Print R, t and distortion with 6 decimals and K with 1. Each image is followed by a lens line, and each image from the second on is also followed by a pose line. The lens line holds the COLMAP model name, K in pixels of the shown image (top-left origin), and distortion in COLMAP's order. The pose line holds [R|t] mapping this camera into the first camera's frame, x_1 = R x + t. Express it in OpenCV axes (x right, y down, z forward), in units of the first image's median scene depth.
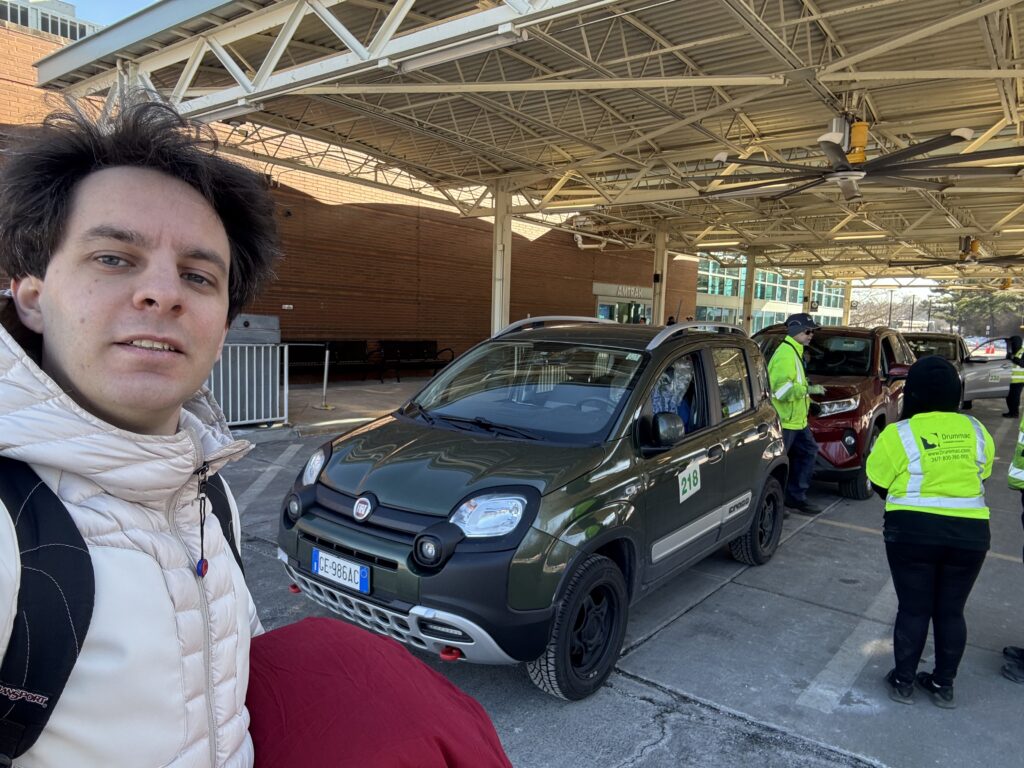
lens RADIAL K [[742.3, 0, 506.6], [0, 742.3, 387.2], [0, 0, 1]] dist [-0.002633, -0.029249]
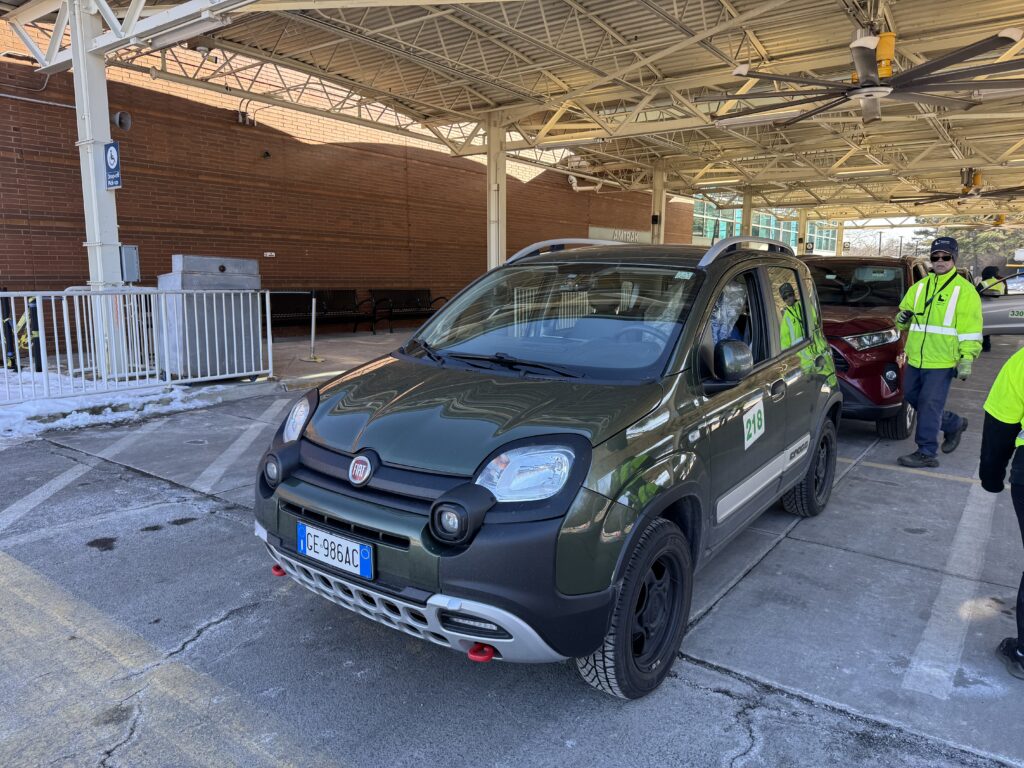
lens RADIAL K [[707.9, 0, 521.8], [0, 707.9, 378.1], [0, 0, 1]] dist [-0.005012, -0.016410]
pose [[0.998773, -0.028573, 0.040457, -0.035159], [0.026582, 0.998448, 0.048931, 0.023927], [-0.041792, -0.047796, 0.997982, 0.173658]]
